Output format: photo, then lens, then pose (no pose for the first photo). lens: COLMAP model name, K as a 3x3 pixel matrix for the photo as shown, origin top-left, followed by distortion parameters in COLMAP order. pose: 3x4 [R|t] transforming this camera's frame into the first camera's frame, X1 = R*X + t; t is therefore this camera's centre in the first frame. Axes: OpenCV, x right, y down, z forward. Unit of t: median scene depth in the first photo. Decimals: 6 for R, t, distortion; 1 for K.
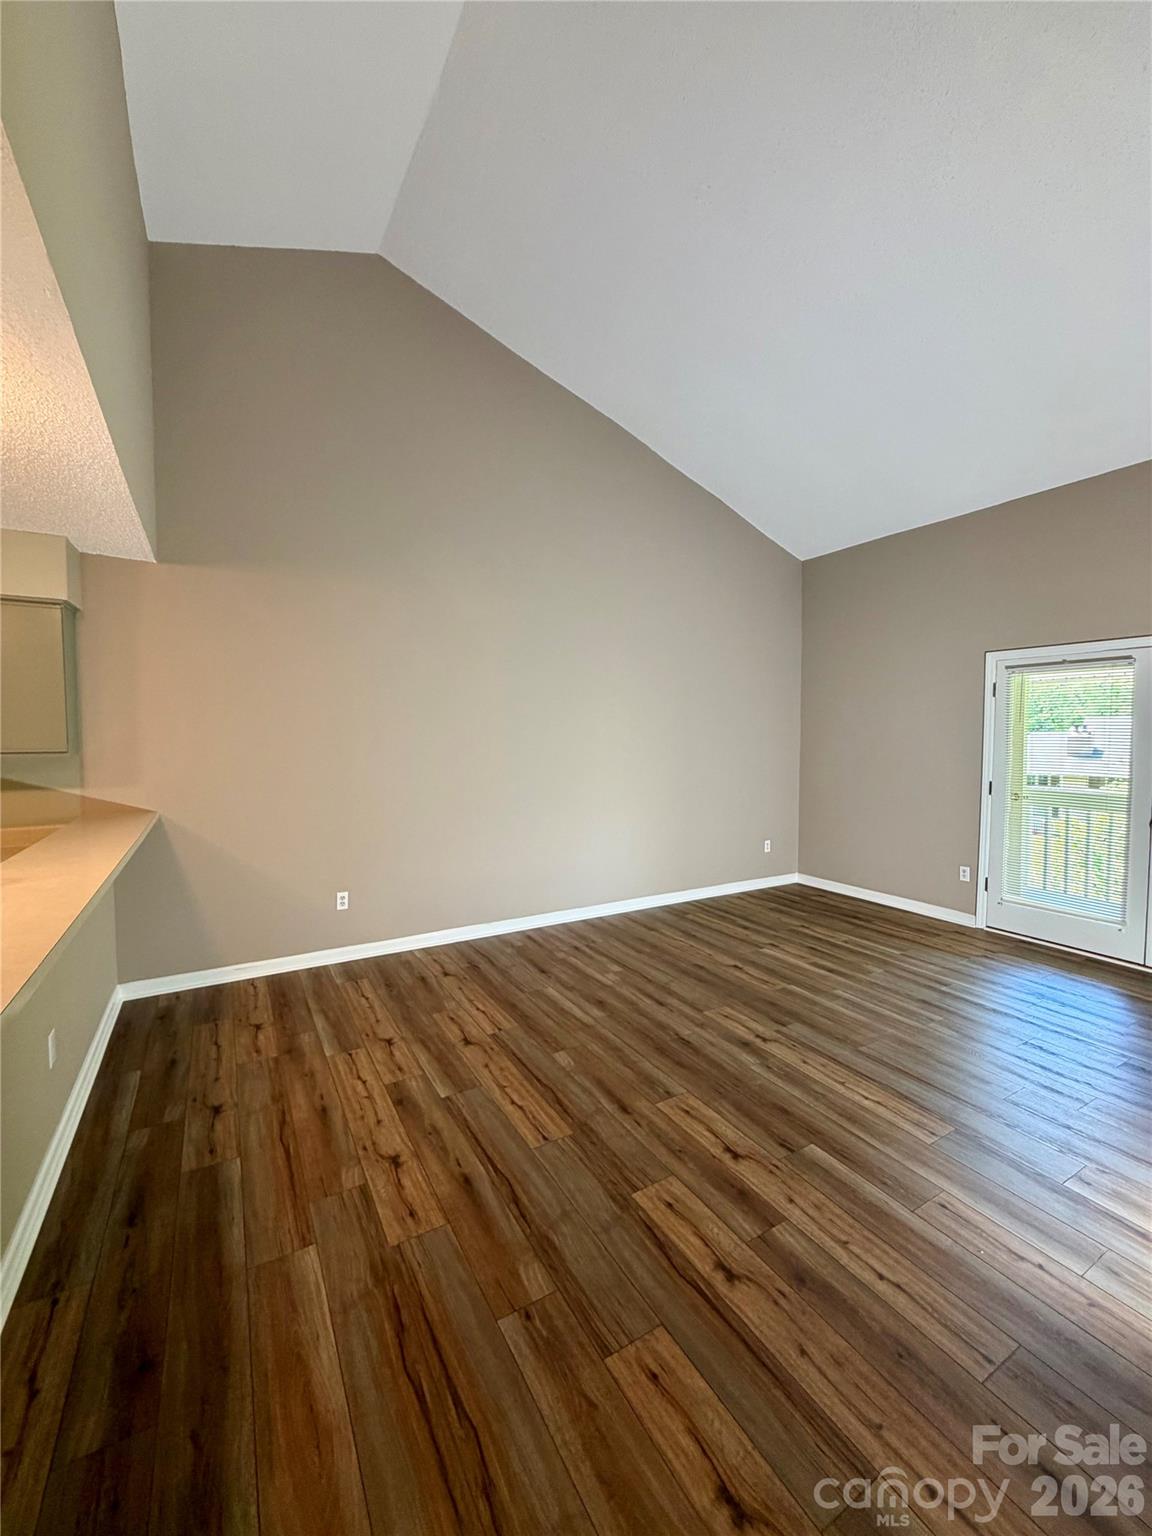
lens RADIAL K [[610.0, 0, 572.6], [0, 610.0, 771.1], [0, 0, 1]] dist [0.001056, 0.000698]
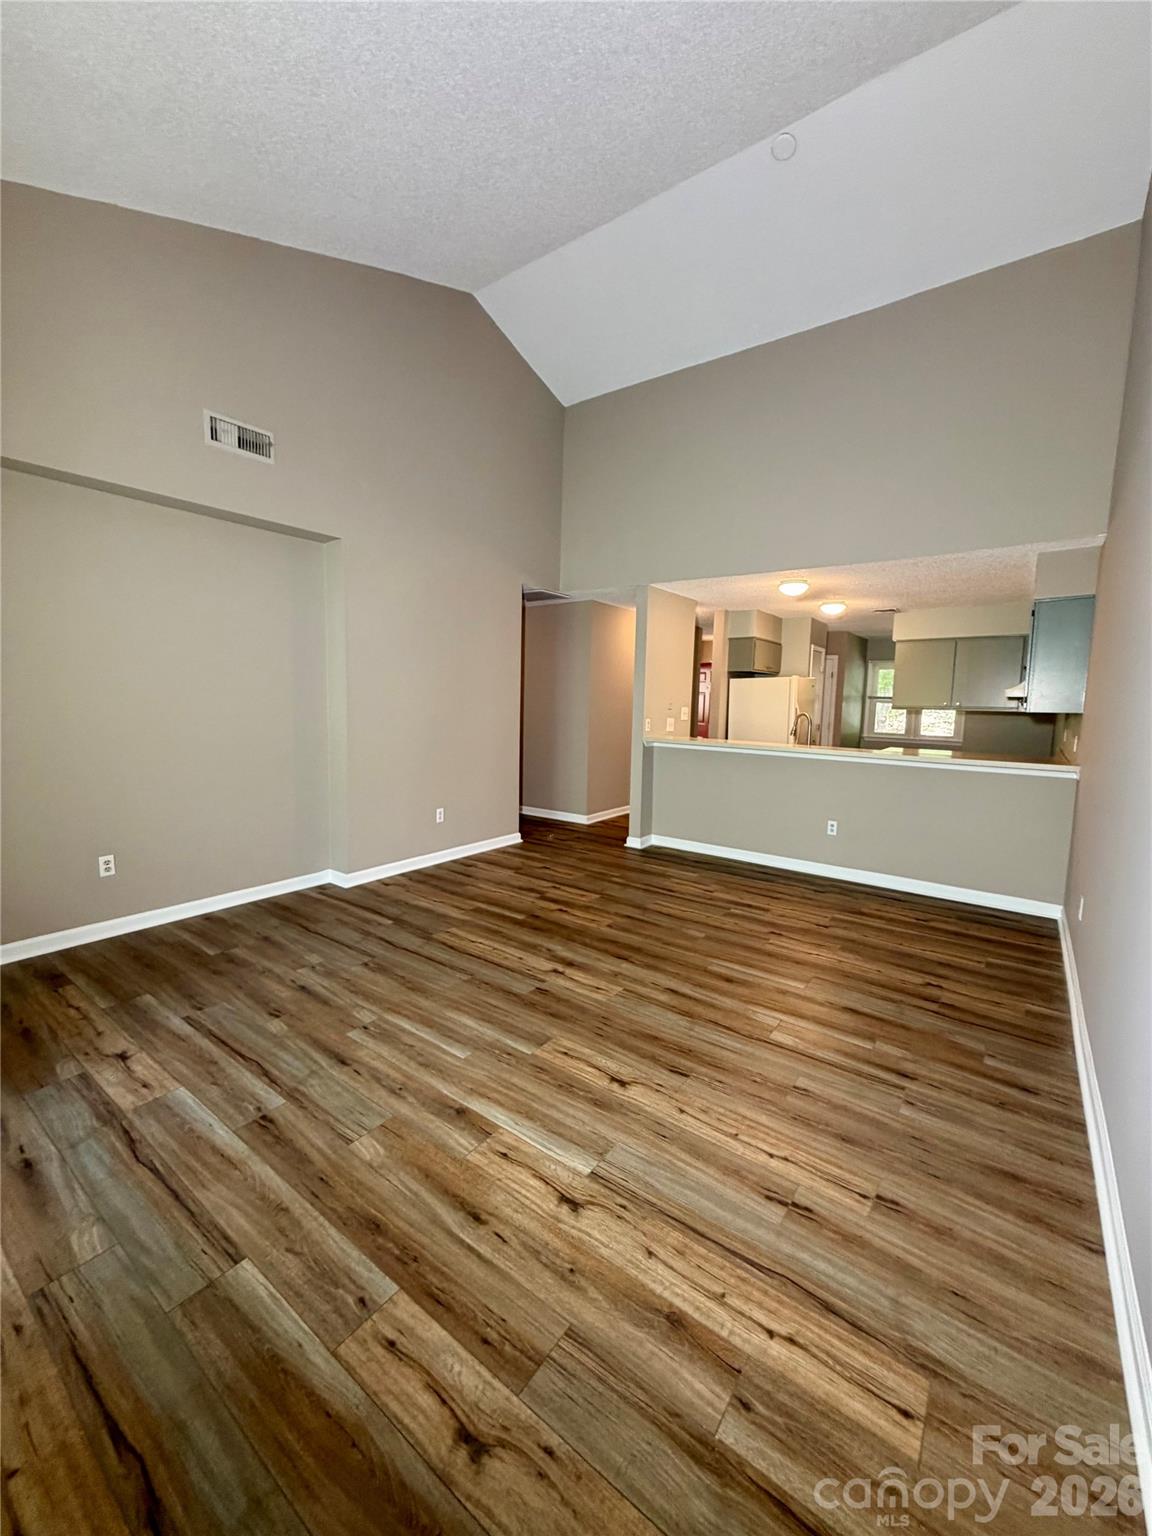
lens RADIAL K [[610.0, 0, 578.8], [0, 610.0, 764.7], [0, 0, 1]] dist [0.001056, 0.000698]
pose [[-0.915593, 0.019669, -0.401626, 0.700195], [-0.047672, 0.986449, 0.156988, -0.077352], [0.399271, 0.162884, -0.902248, 1.928394]]
